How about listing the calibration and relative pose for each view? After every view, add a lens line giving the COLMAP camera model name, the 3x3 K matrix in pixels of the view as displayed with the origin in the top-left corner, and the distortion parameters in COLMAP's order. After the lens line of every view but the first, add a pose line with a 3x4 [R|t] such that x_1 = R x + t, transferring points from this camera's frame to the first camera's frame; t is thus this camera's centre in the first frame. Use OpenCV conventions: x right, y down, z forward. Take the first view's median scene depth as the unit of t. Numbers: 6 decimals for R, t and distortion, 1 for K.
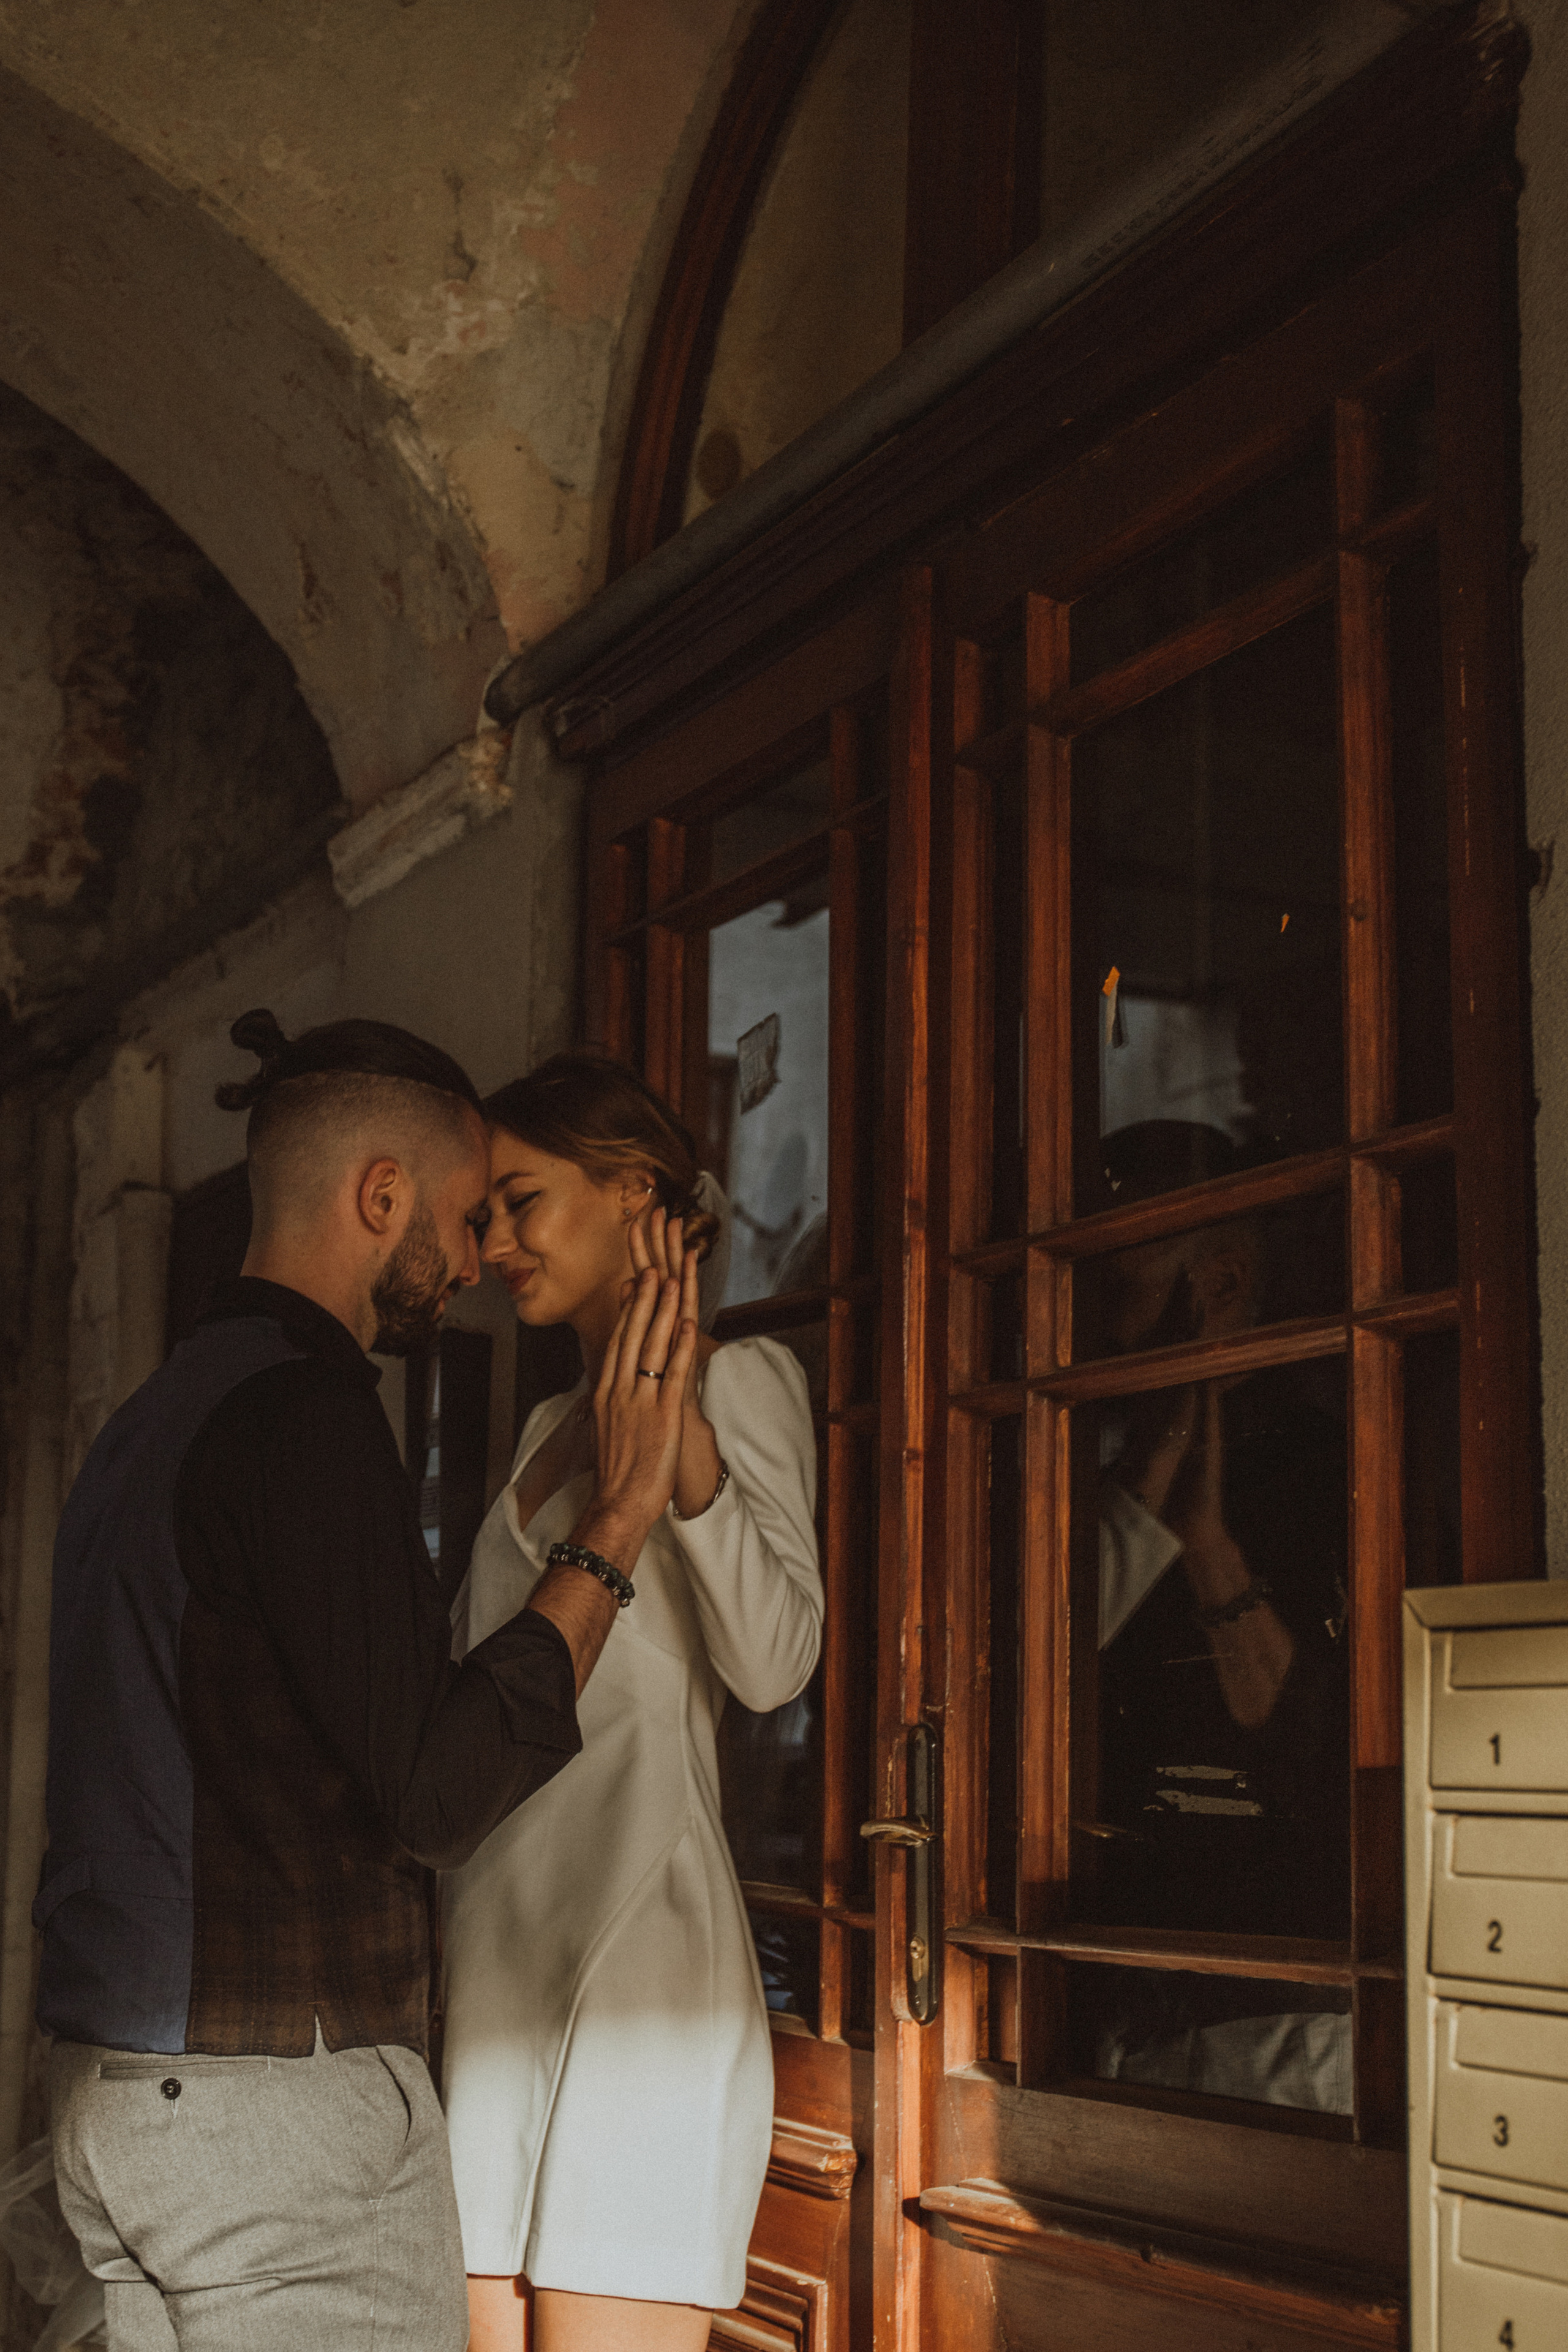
lens RADIAL K [[3392.5, 0, 784.0], [0, 3392.5, 1176.0], [0, 0, 1]] dist [-0.167255, 0.035385]
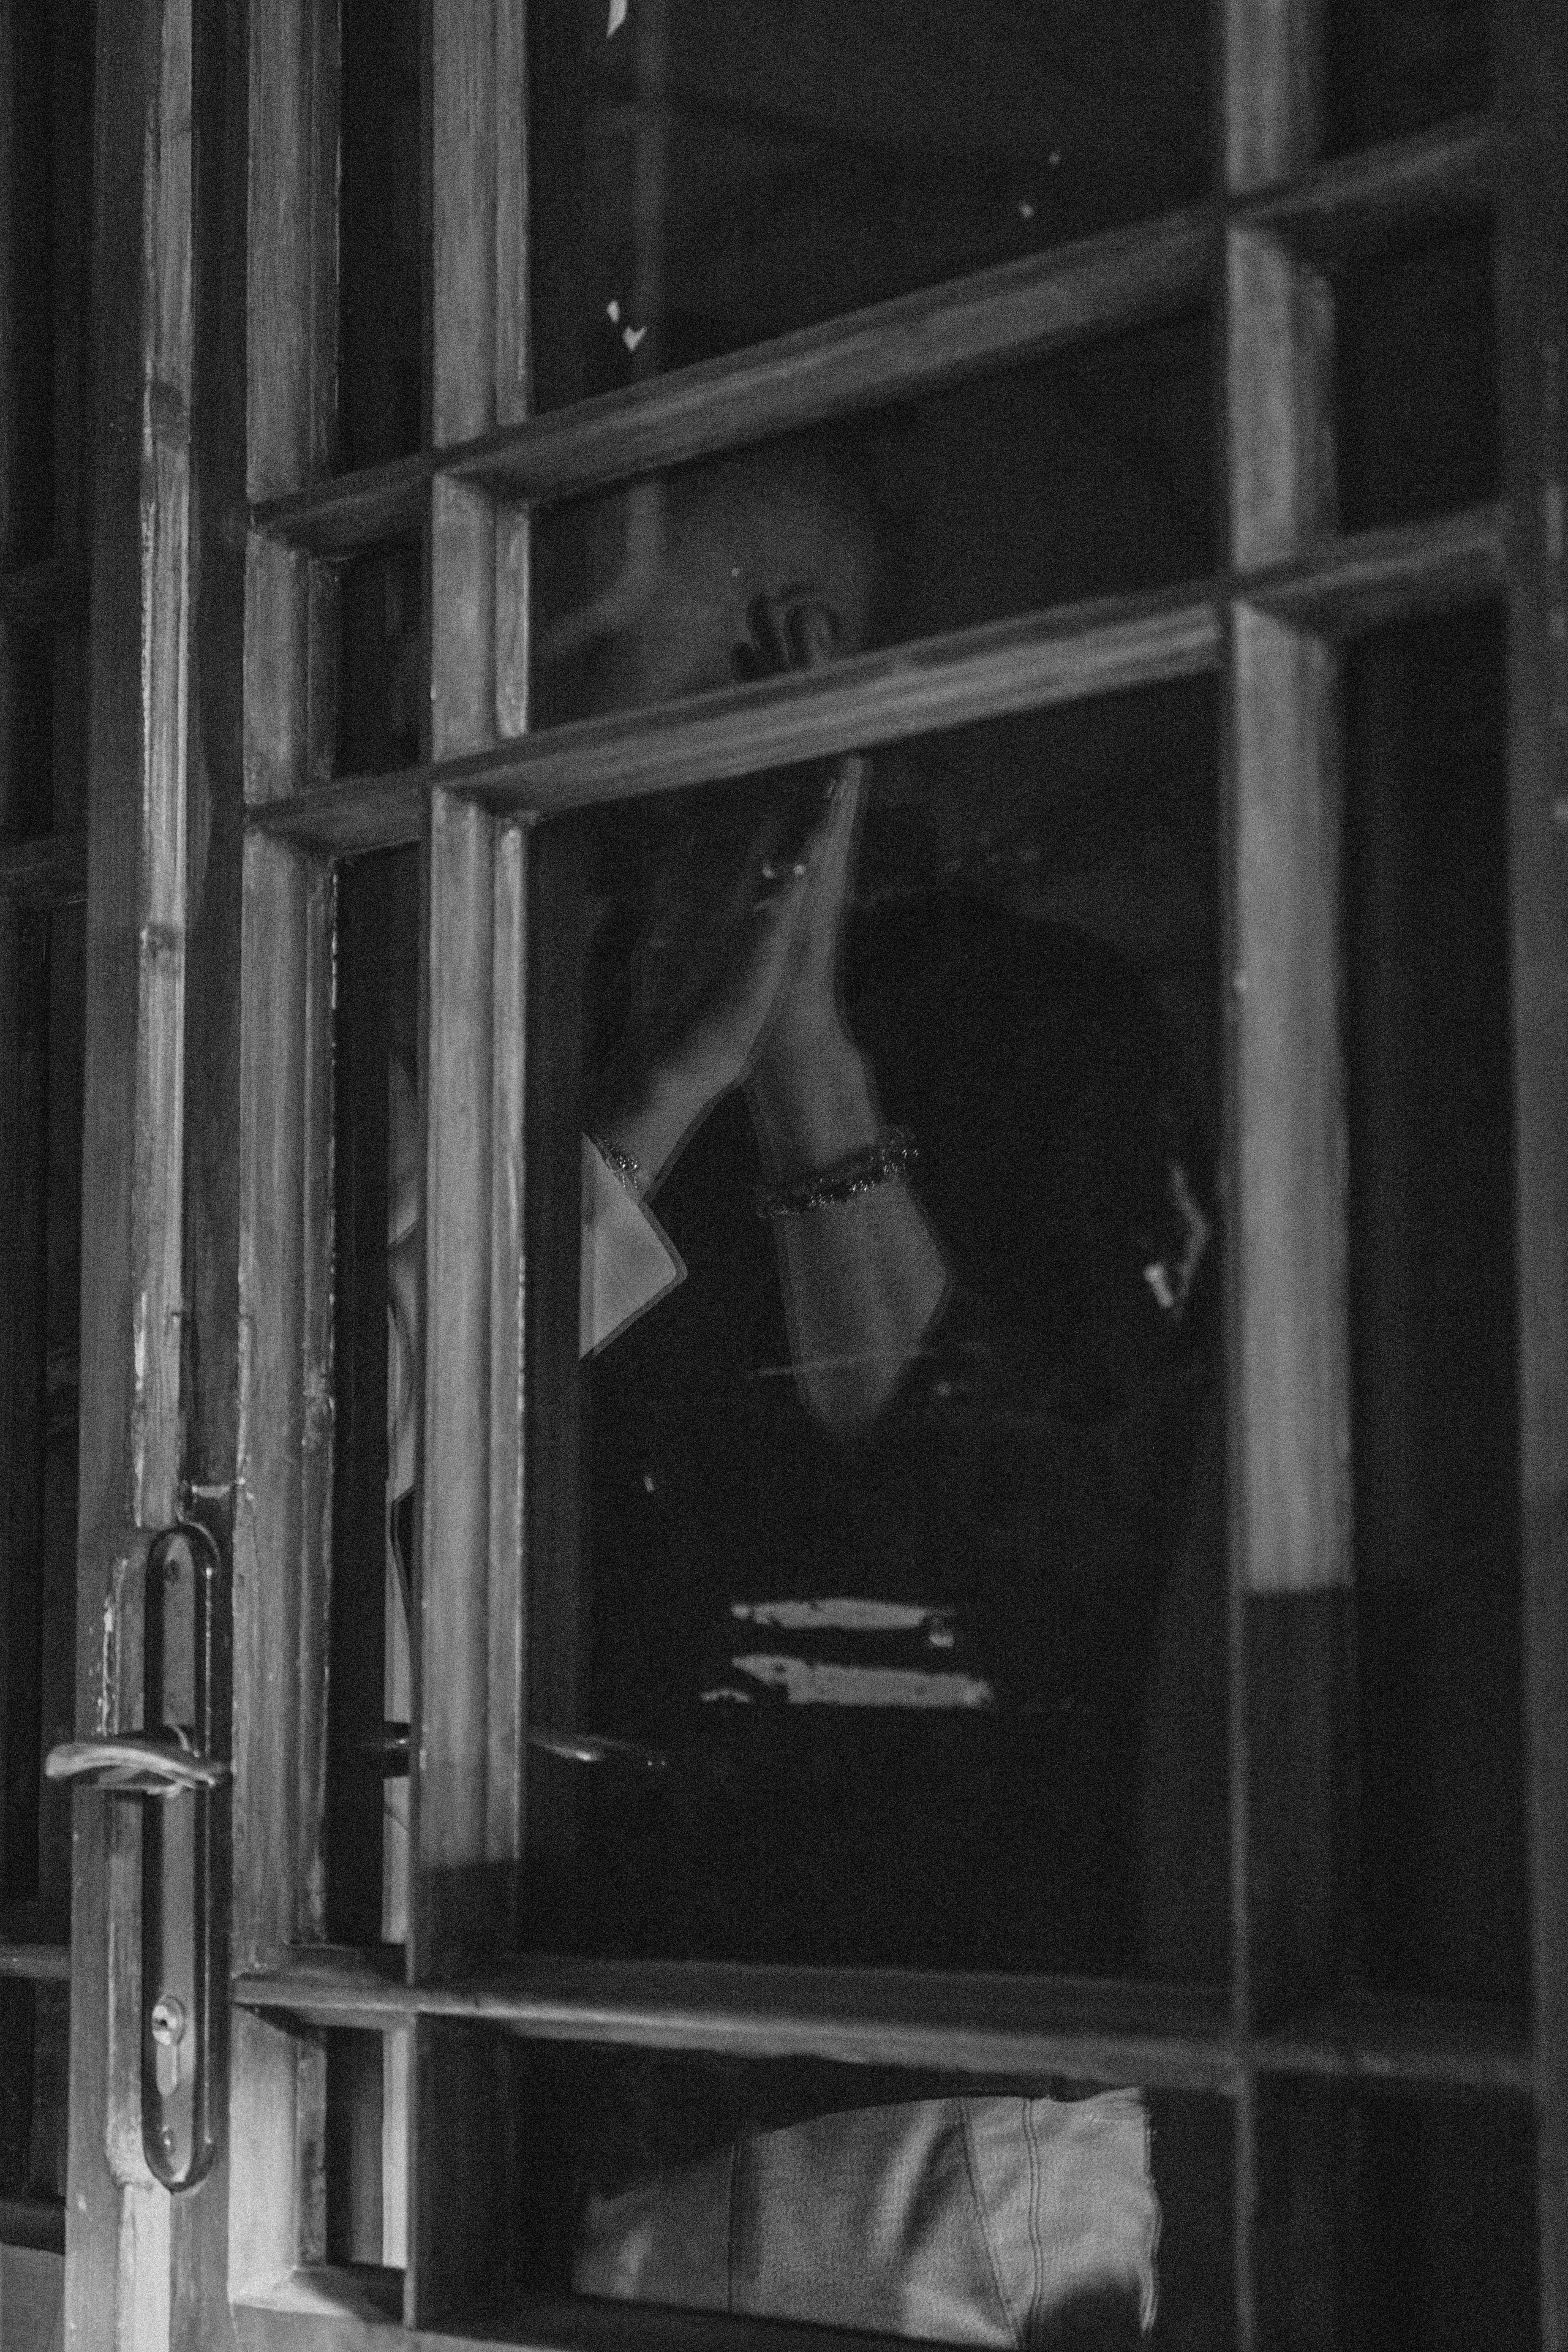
lens RADIAL K [[4128.7, 0, 784.0], [0, 4128.7, 1176.0], [0, 0, 1]] dist [0.064435, 0.060461]
pose [[0.962198, 0.005015, 0.272303, -0.033550], [-0.020615, 0.998303, 0.054460, 0.083438], [-0.271568, -0.058015, 0.960669, 0.445858]]
